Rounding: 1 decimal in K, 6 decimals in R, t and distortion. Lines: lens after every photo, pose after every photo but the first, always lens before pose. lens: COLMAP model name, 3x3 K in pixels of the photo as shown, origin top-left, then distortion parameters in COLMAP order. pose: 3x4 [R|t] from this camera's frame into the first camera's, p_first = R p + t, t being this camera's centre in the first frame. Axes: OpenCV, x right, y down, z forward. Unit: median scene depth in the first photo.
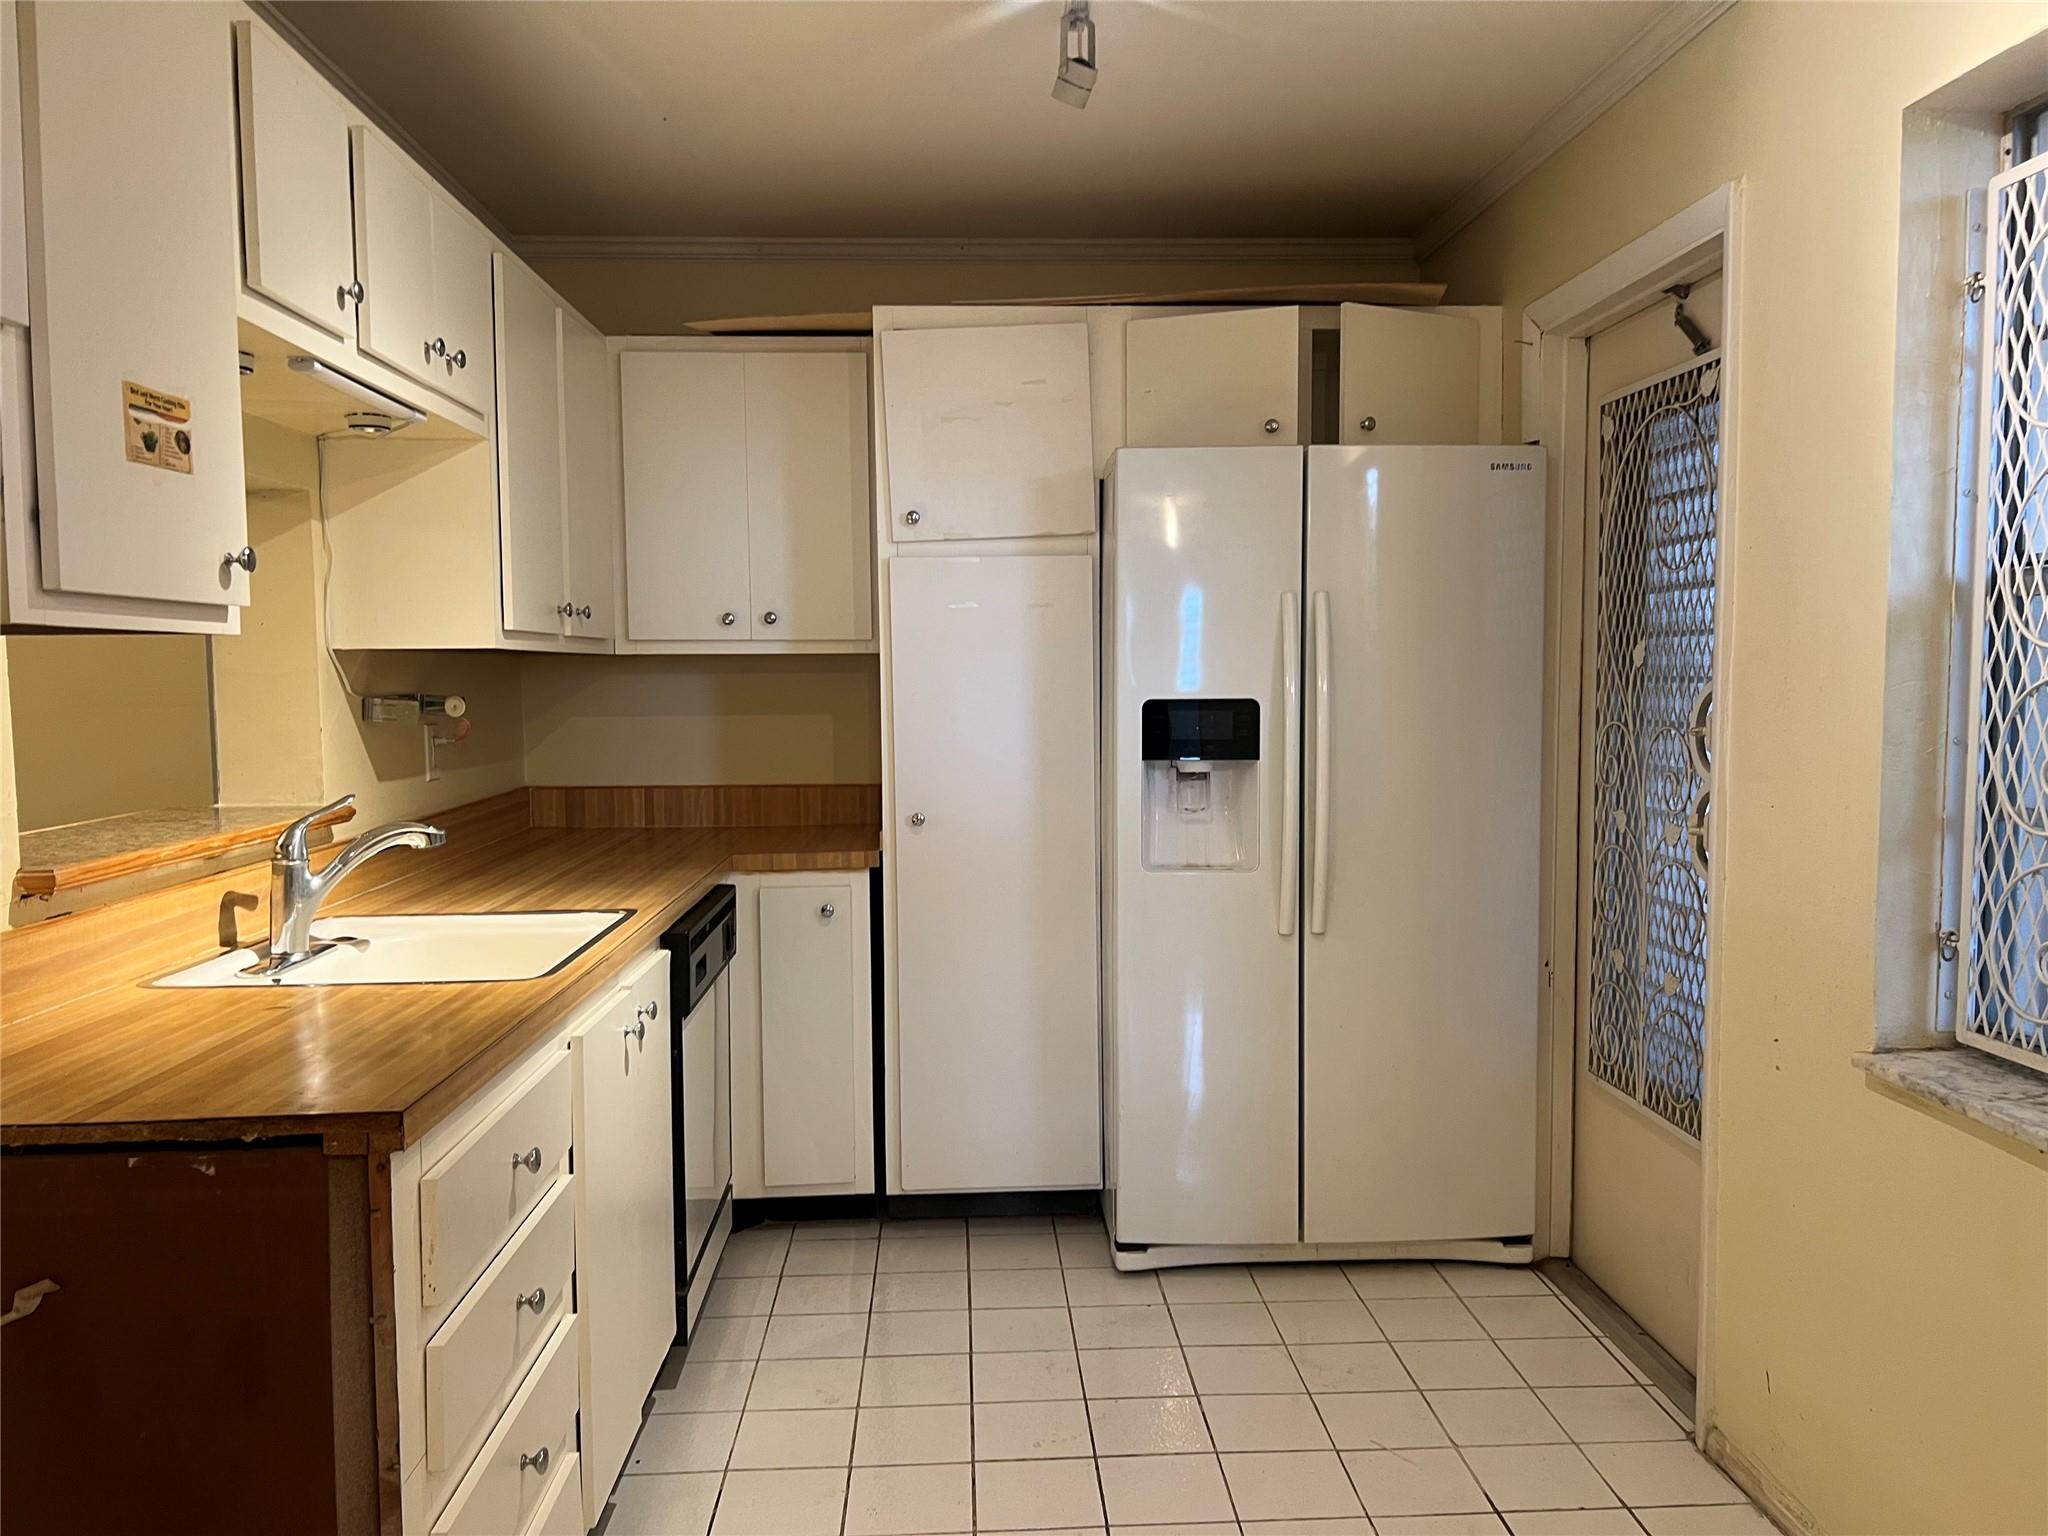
lens RADIAL K [[1567.3, 0, 1025.2], [0, 1567.3, 761.8], [0, 0, 1]] dist [0.061353, -0.063938]
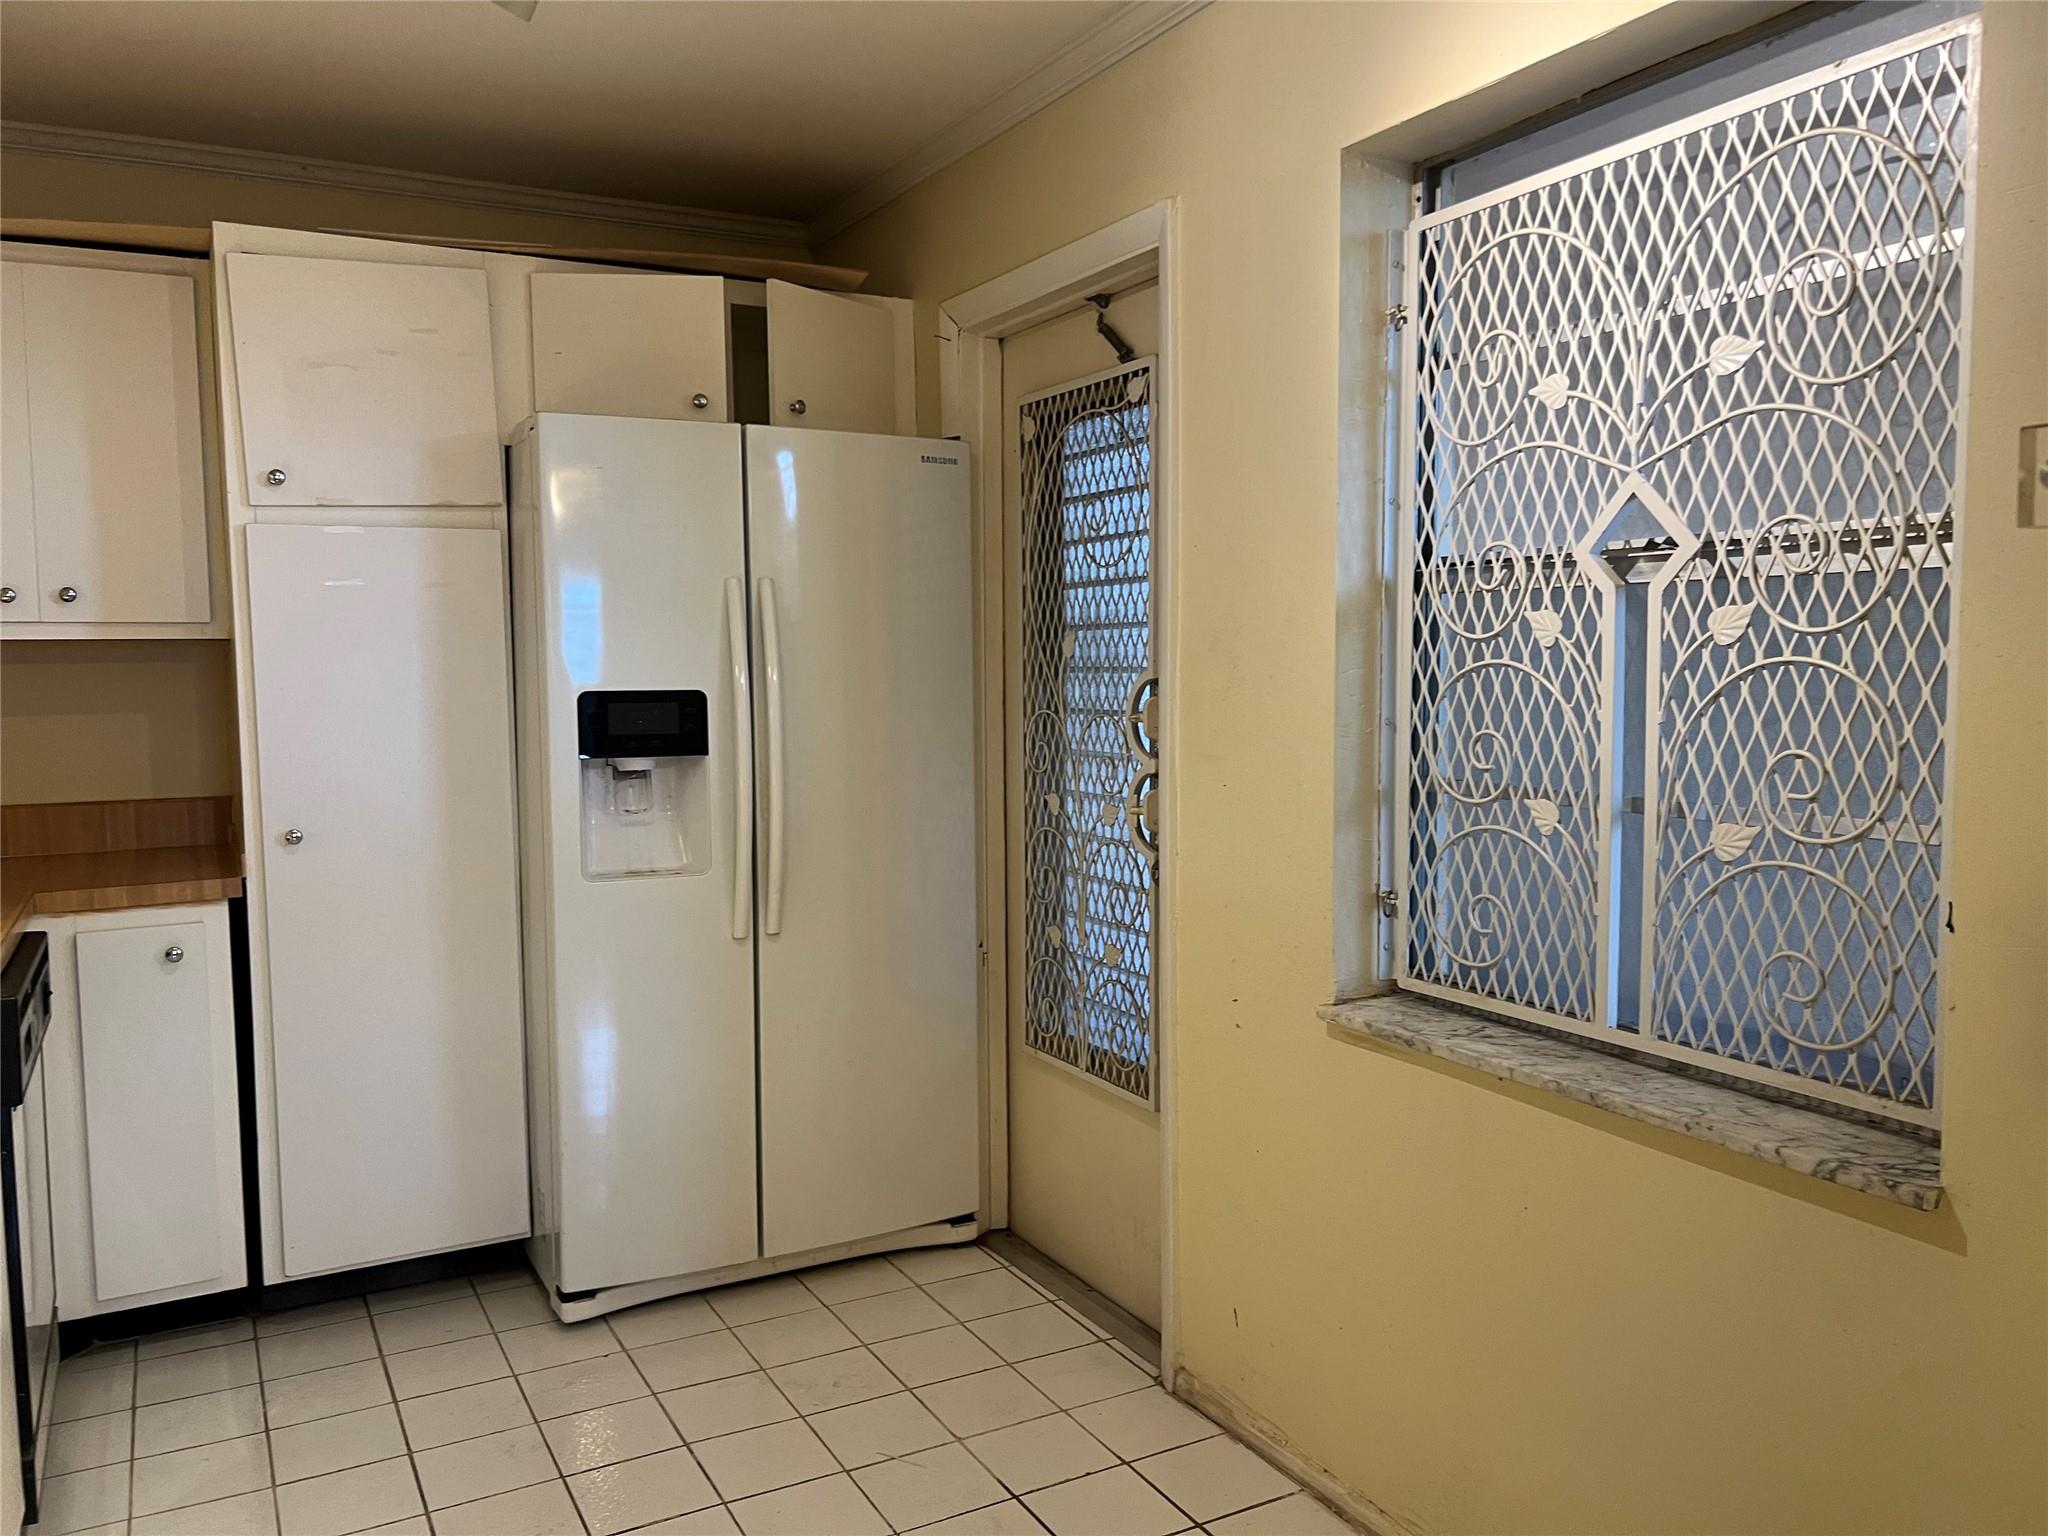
lens RADIAL K [[1567.3, 0, 1025.2], [0, 1567.3, 761.8], [0, 0, 1]] dist [0.061353, -0.063938]
pose [[0.903461, -0.029302, 0.427669, -0.089923], [0.027185, 0.999569, 0.011056, -0.002820], [-0.427808, 0.001638, 0.903868, 0.073090]]
